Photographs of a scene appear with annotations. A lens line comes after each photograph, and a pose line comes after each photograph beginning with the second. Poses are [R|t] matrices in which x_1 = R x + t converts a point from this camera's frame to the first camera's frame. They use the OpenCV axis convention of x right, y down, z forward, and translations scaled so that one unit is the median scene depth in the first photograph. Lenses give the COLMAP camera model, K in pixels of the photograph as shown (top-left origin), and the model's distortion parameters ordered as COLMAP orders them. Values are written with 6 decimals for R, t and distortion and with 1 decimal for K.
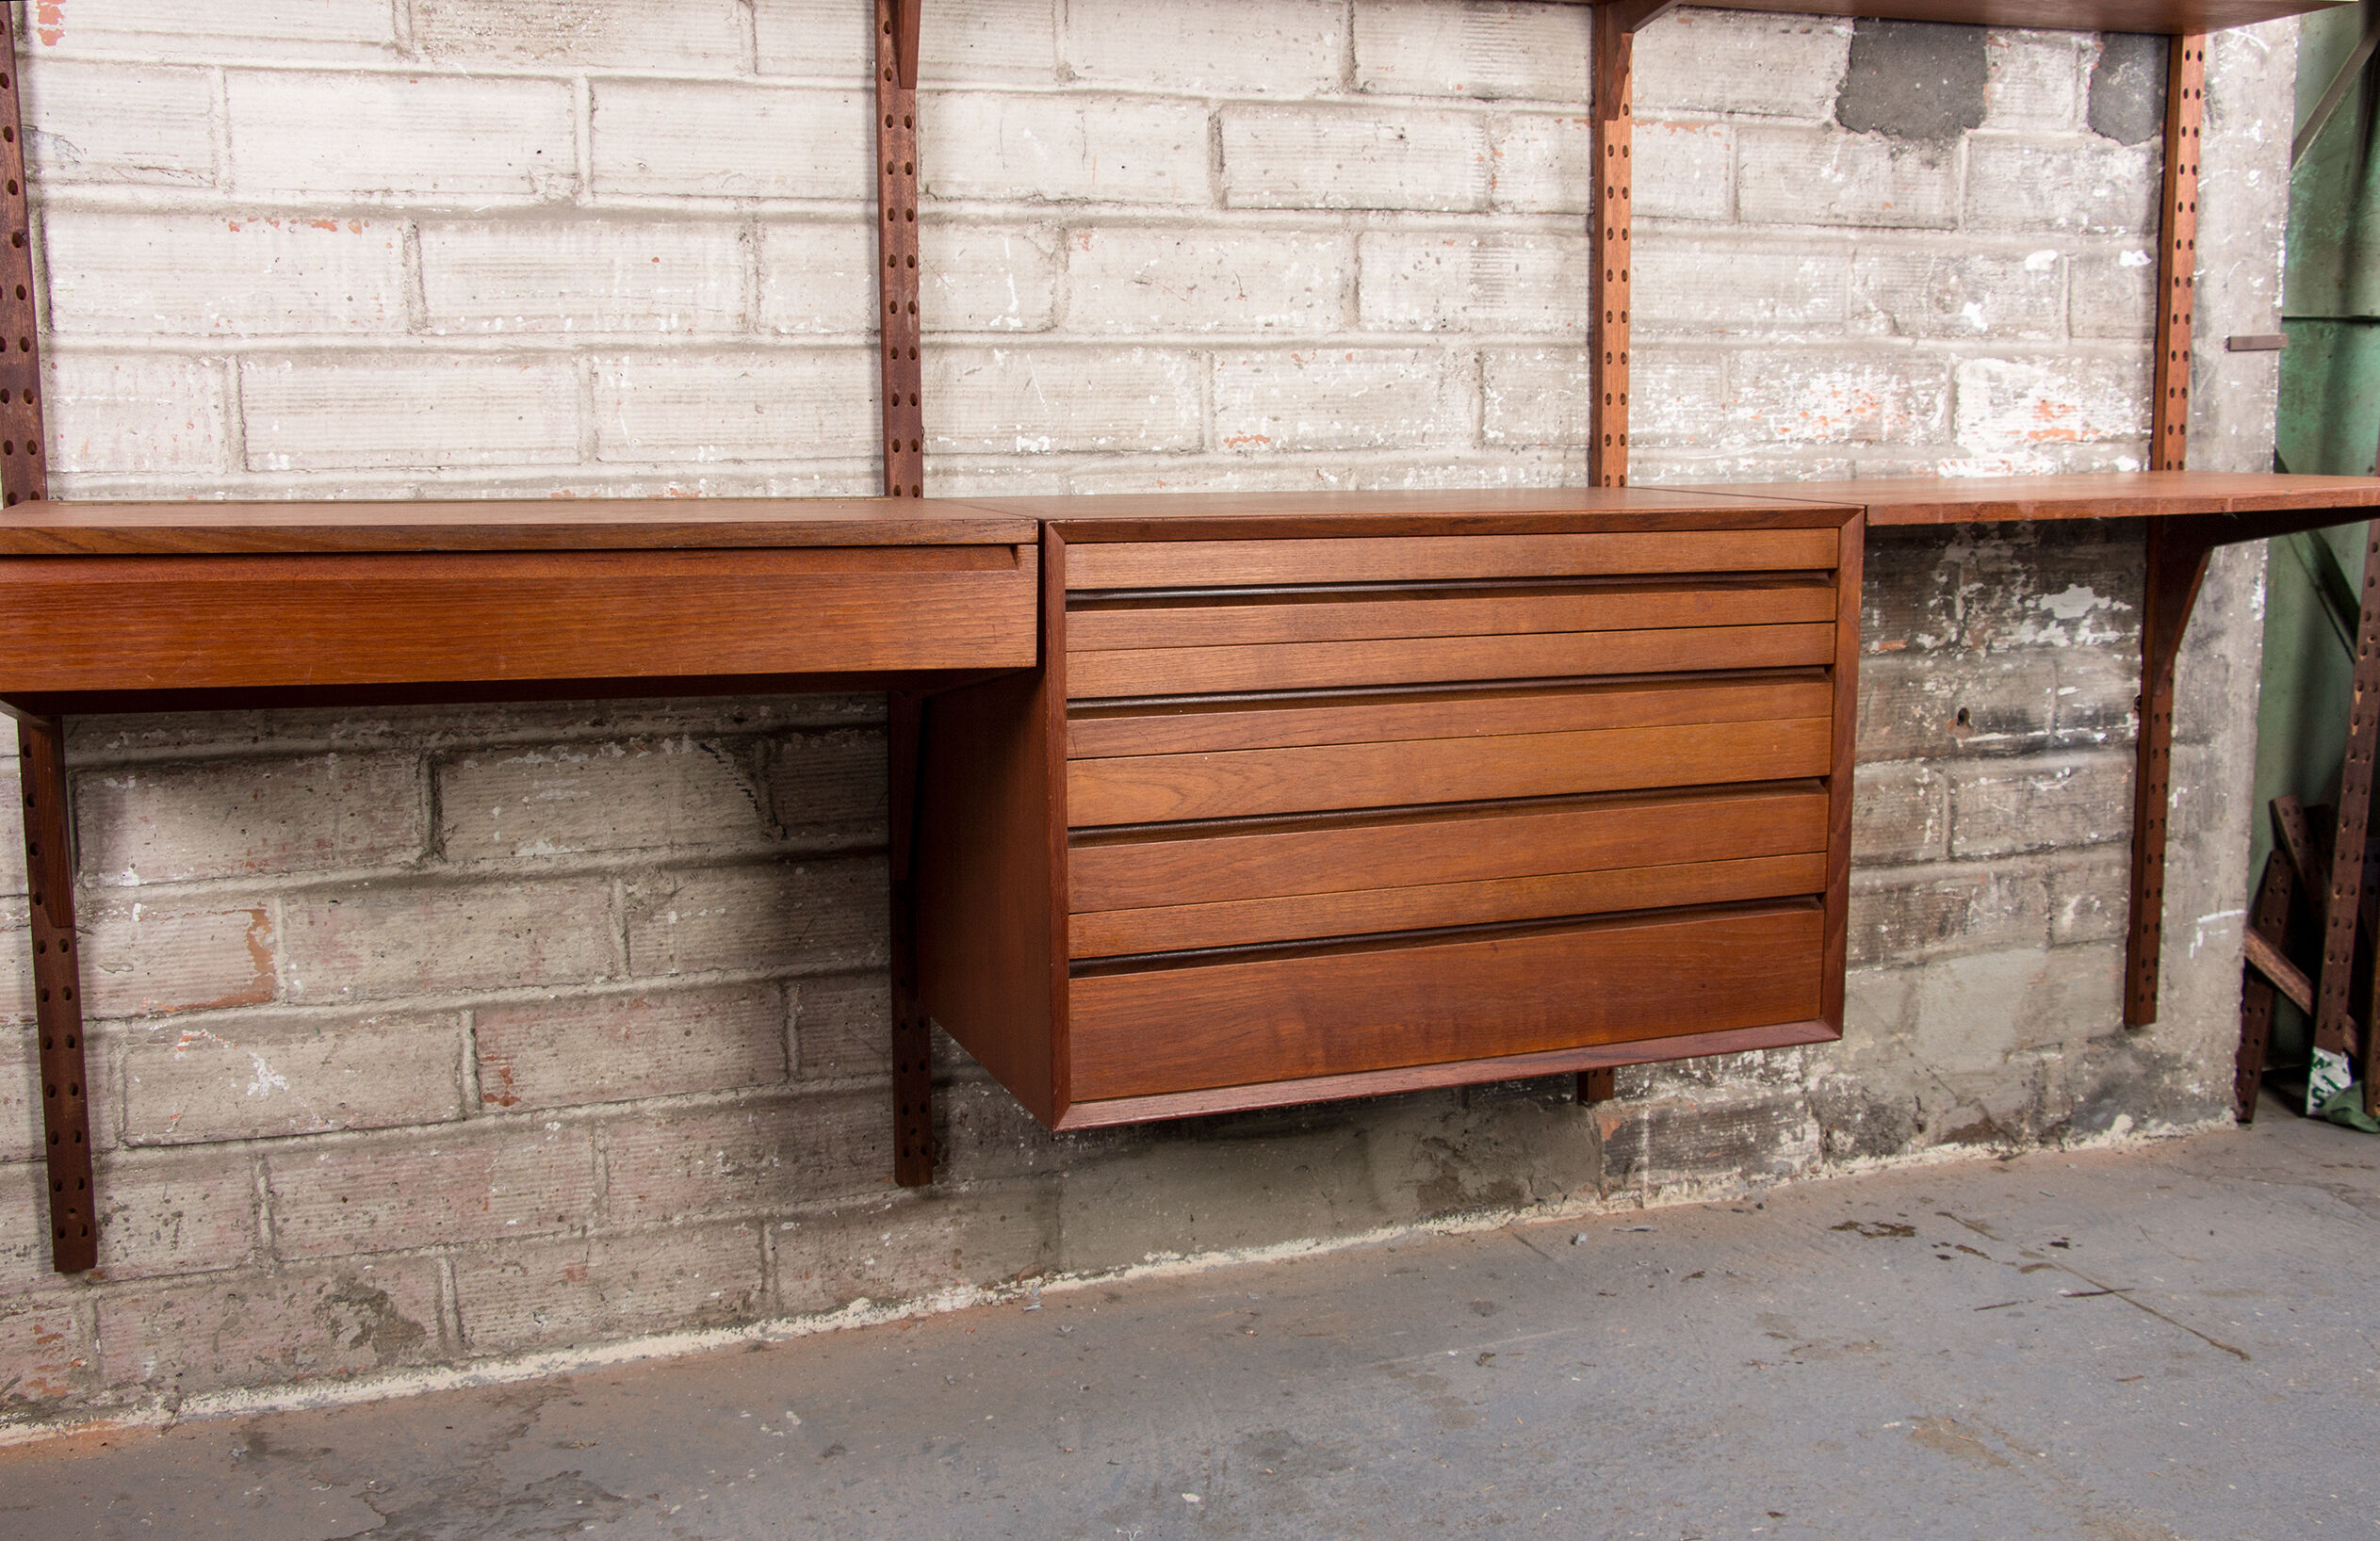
lens RADIAL K [[2371.9, 0, 1193.0], [0, 2371.9, 748.1], [0, 0, 1]] dist [-0.133516, 0.222690]
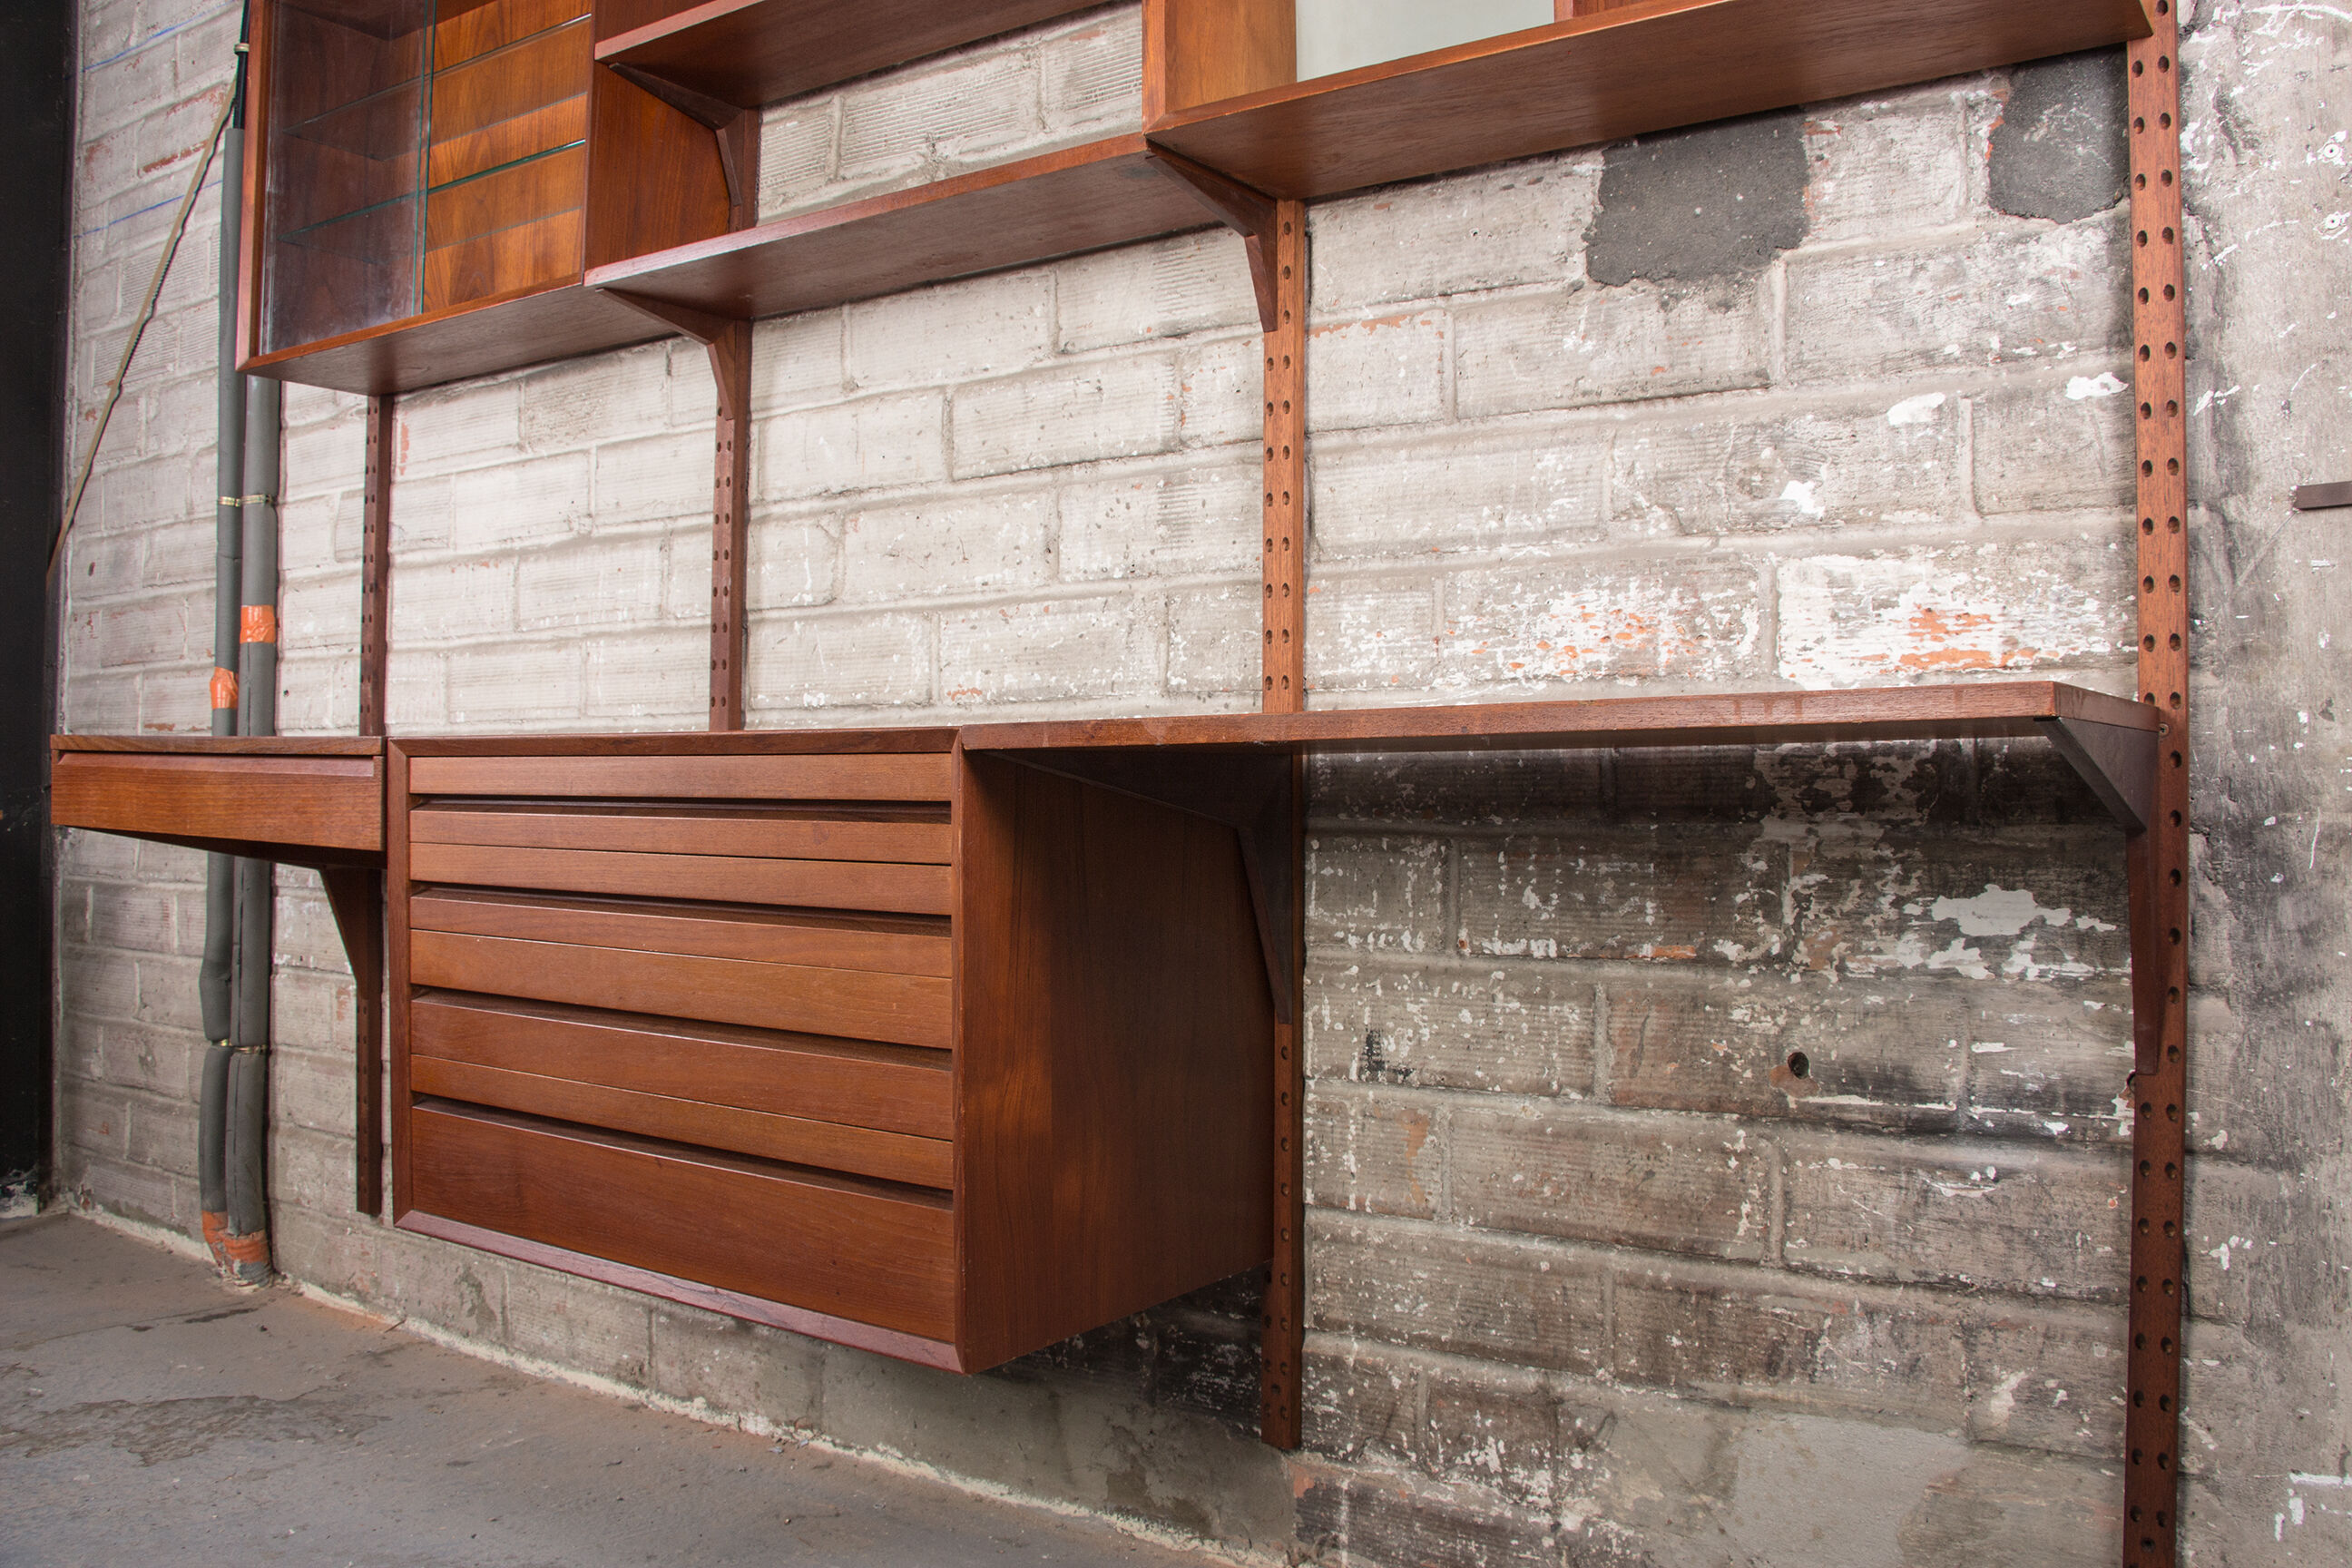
lens RADIAL K [[1918.3, 0, 1192.2], [0, 1918.3, 774.7], [0, 0, 1]] dist [-0.190074, 0.158915]
pose [[0.572495, -0.000119, -0.819908, 0.778042], [-0.123248, 0.988625, -0.086200, -0.032258], [0.810592, 0.150401, 0.565969, 0.598044]]
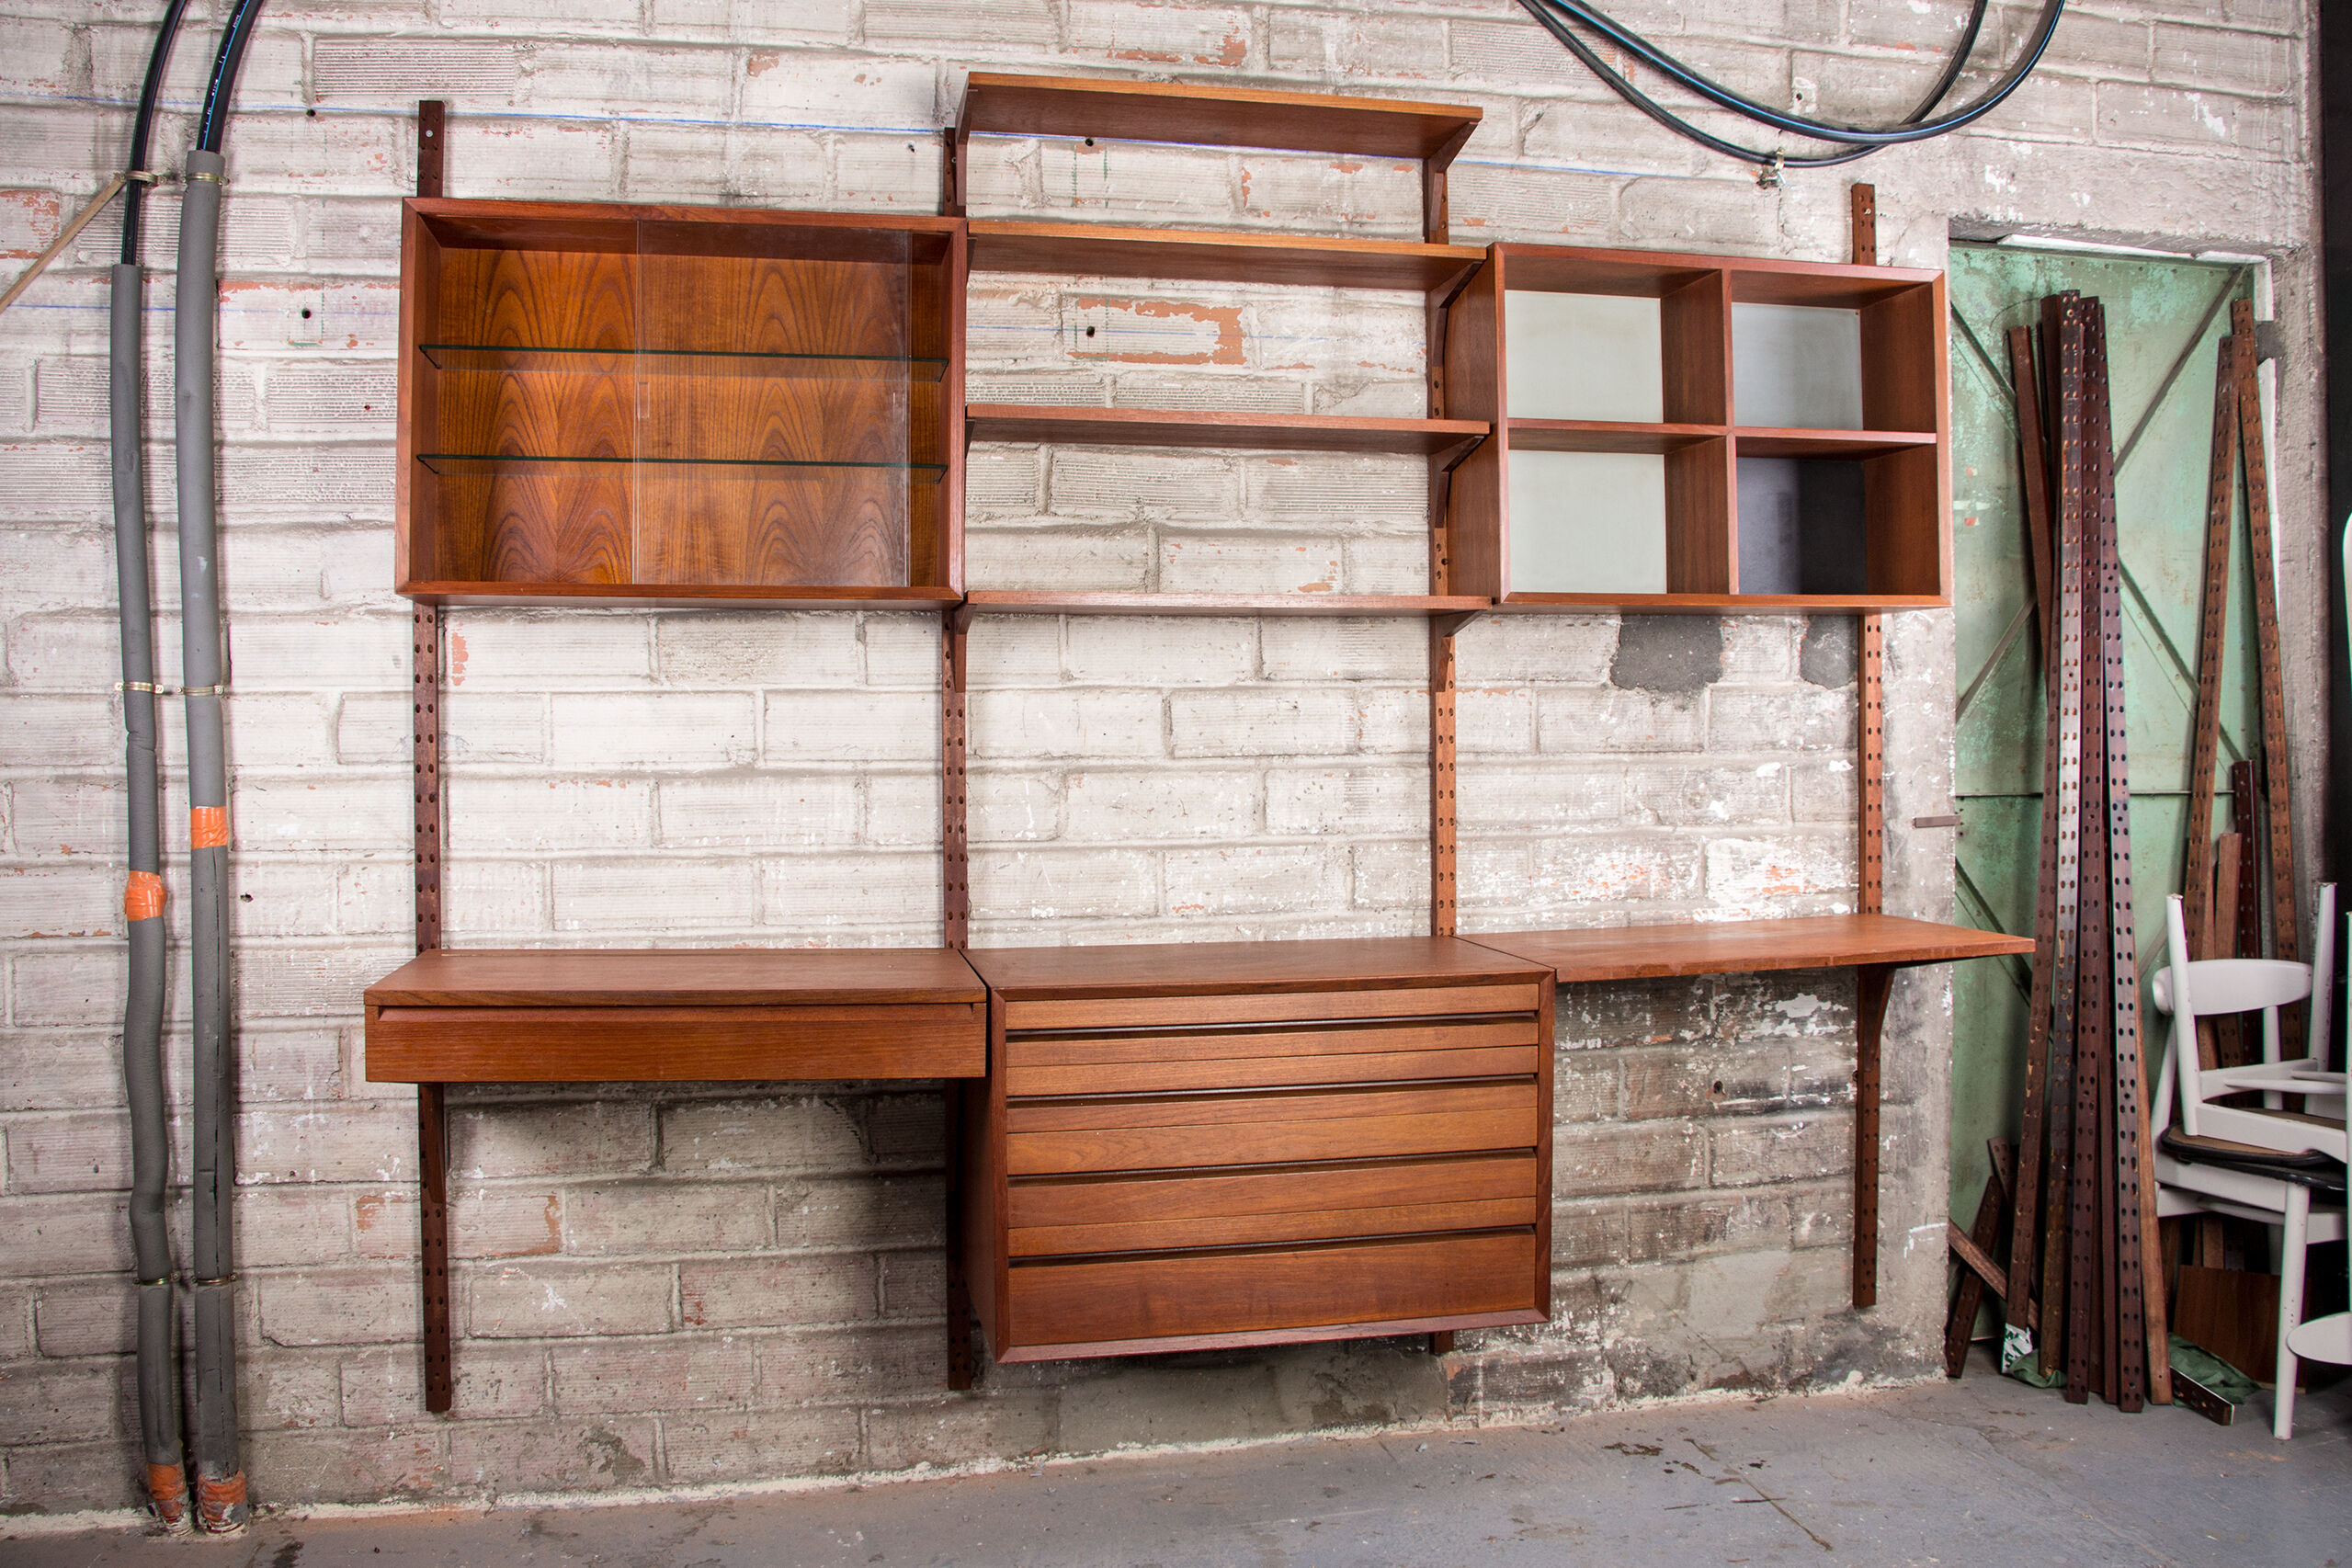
lens RADIAL K [[1933.6, 0, 1200.2], [0, 1933.6, 752.8], [0, 0, 1]] dist [-0.185311, 0.148588]
pose [[0.989637, 0.001660, -0.143582, 0.207665], [-0.020273, 0.991532, -0.128268, -0.068933], [0.142153, 0.129849, 0.981291, -0.233513]]
